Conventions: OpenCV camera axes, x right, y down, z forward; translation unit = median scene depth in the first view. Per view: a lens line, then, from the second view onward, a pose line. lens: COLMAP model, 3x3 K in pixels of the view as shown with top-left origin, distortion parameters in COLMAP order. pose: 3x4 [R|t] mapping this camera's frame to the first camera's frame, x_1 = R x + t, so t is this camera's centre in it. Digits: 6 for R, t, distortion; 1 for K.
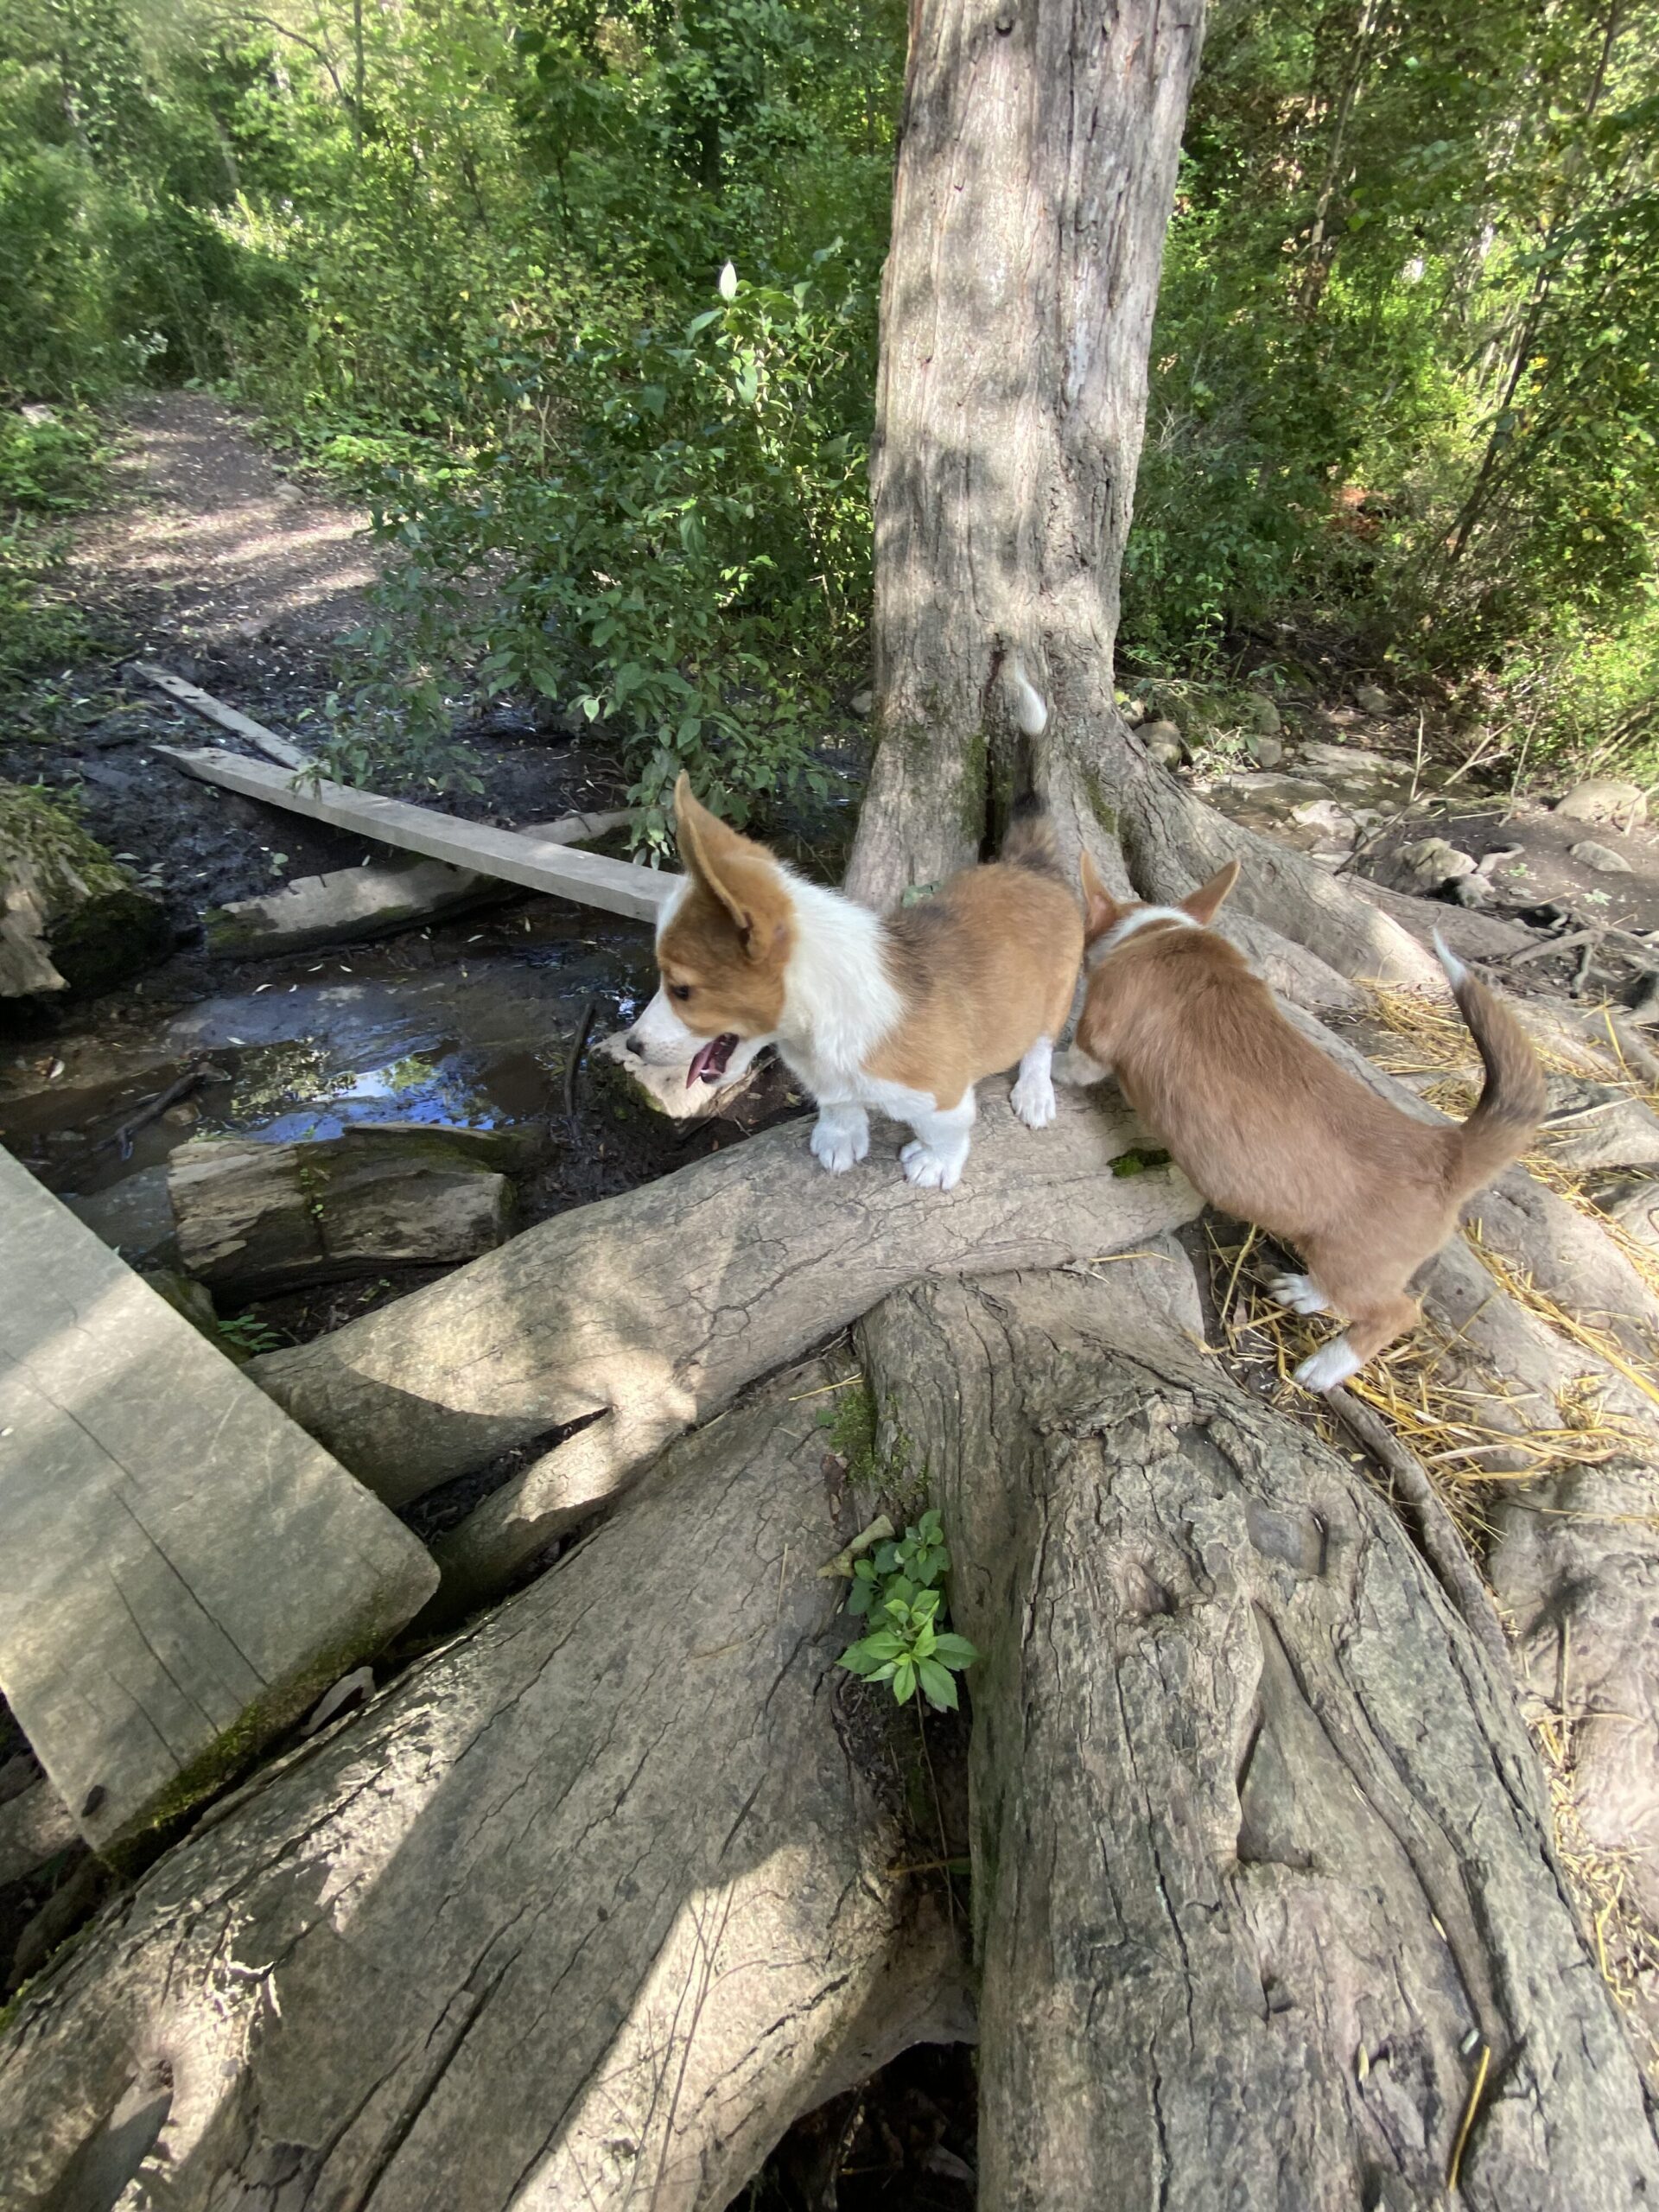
lens RADIAL K [[889.4, 0, 819.9], [0, 889.4, 1110.4], [0, 0, 1]] dist [0.000546, -0.012078]
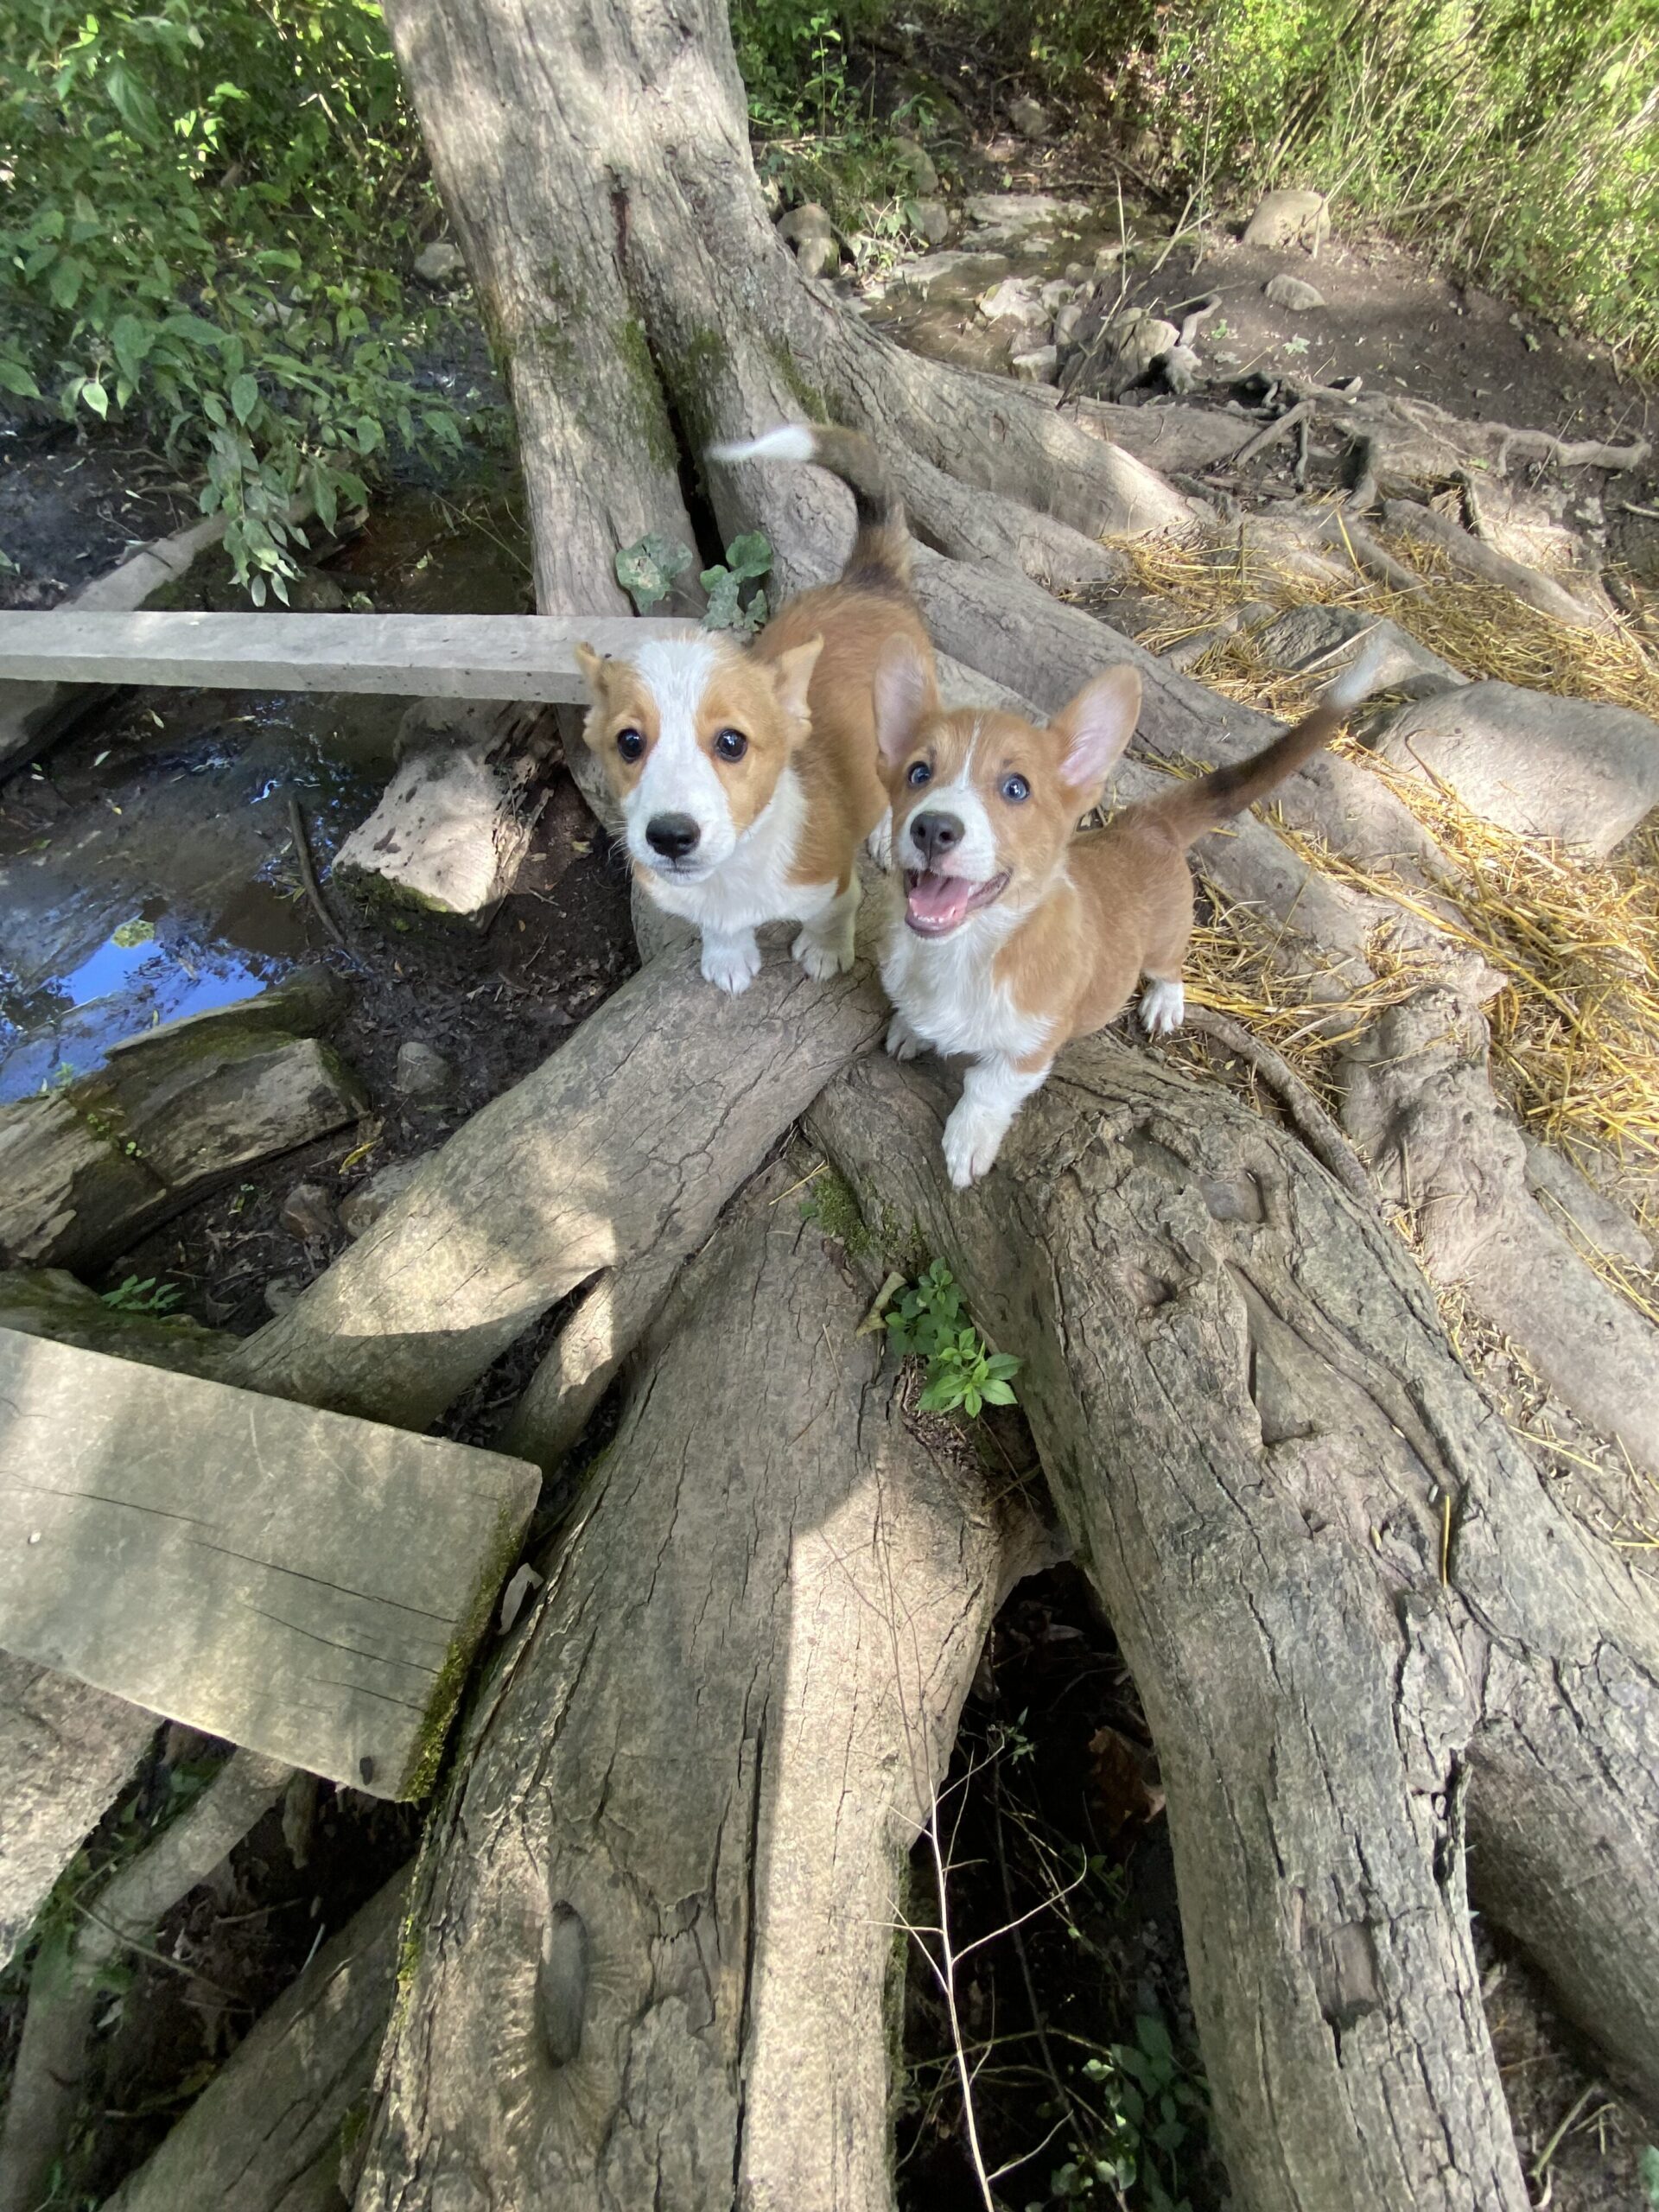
lens RADIAL K [[887.5, 0, 825.0], [0, 887.5, 1115.2], [0, 0, 1]] dist [0.009913, -0.016393]
pose [[0.920934, -0.366460, 0.132618, -0.073527], [0.292834, 0.875232, 0.384990, -0.161732], [-0.257155, -0.315716, 0.913343, 0.029422]]
